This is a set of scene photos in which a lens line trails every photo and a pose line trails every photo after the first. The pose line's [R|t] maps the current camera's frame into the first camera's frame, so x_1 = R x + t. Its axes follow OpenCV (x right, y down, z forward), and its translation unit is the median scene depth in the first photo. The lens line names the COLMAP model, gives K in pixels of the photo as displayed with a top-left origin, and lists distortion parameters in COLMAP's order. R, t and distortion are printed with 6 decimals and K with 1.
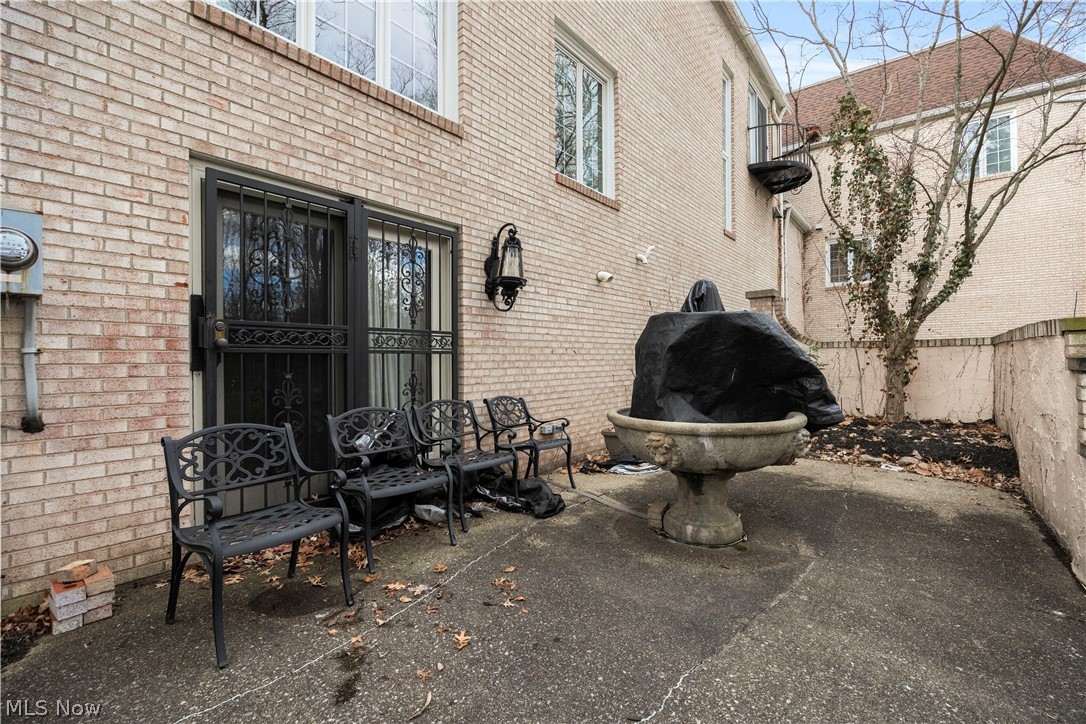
lens RADIAL K [[474.1, 0, 546.5], [0, 474.1, 361.7], [0, 0, 1]] dist [-0.014044, 0.000120]
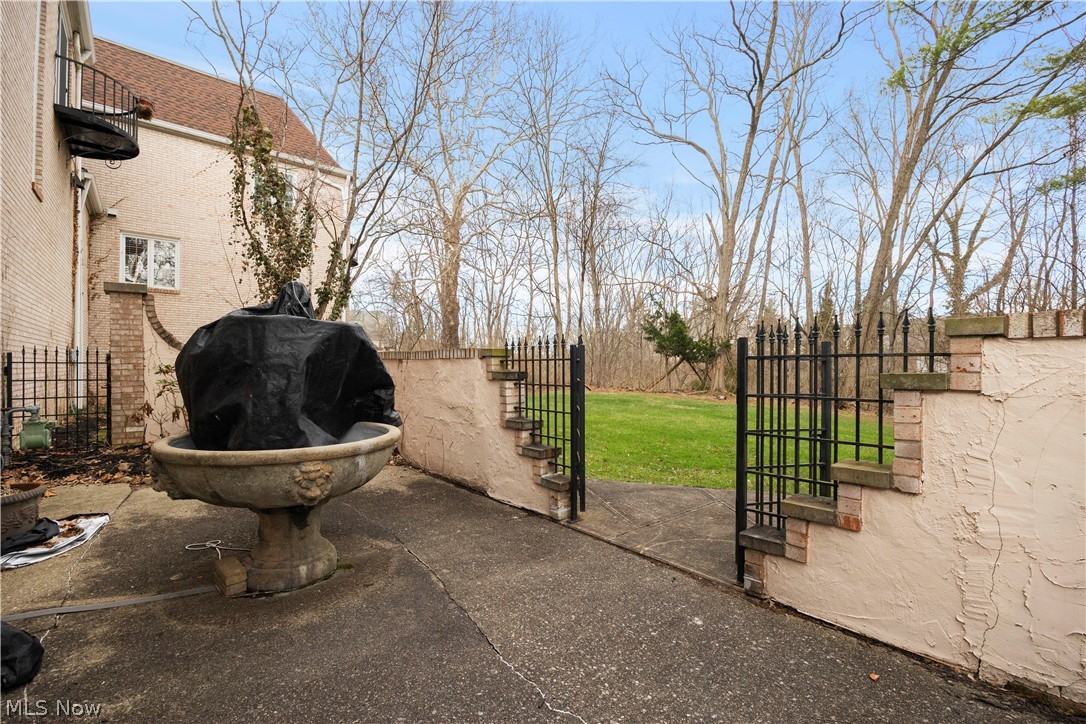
lens RADIAL K [[474.1, 0, 542.6], [0, 474.1, 371.1], [0, 0, 1]] dist [-0.014044, 0.000120]
pose [[0.176454, 0.002316, 0.984306, -0.463068], [-0.000231, 0.999997, -0.002311, -0.006674], [-0.984309, 0.000181, 0.176454, 0.414702]]
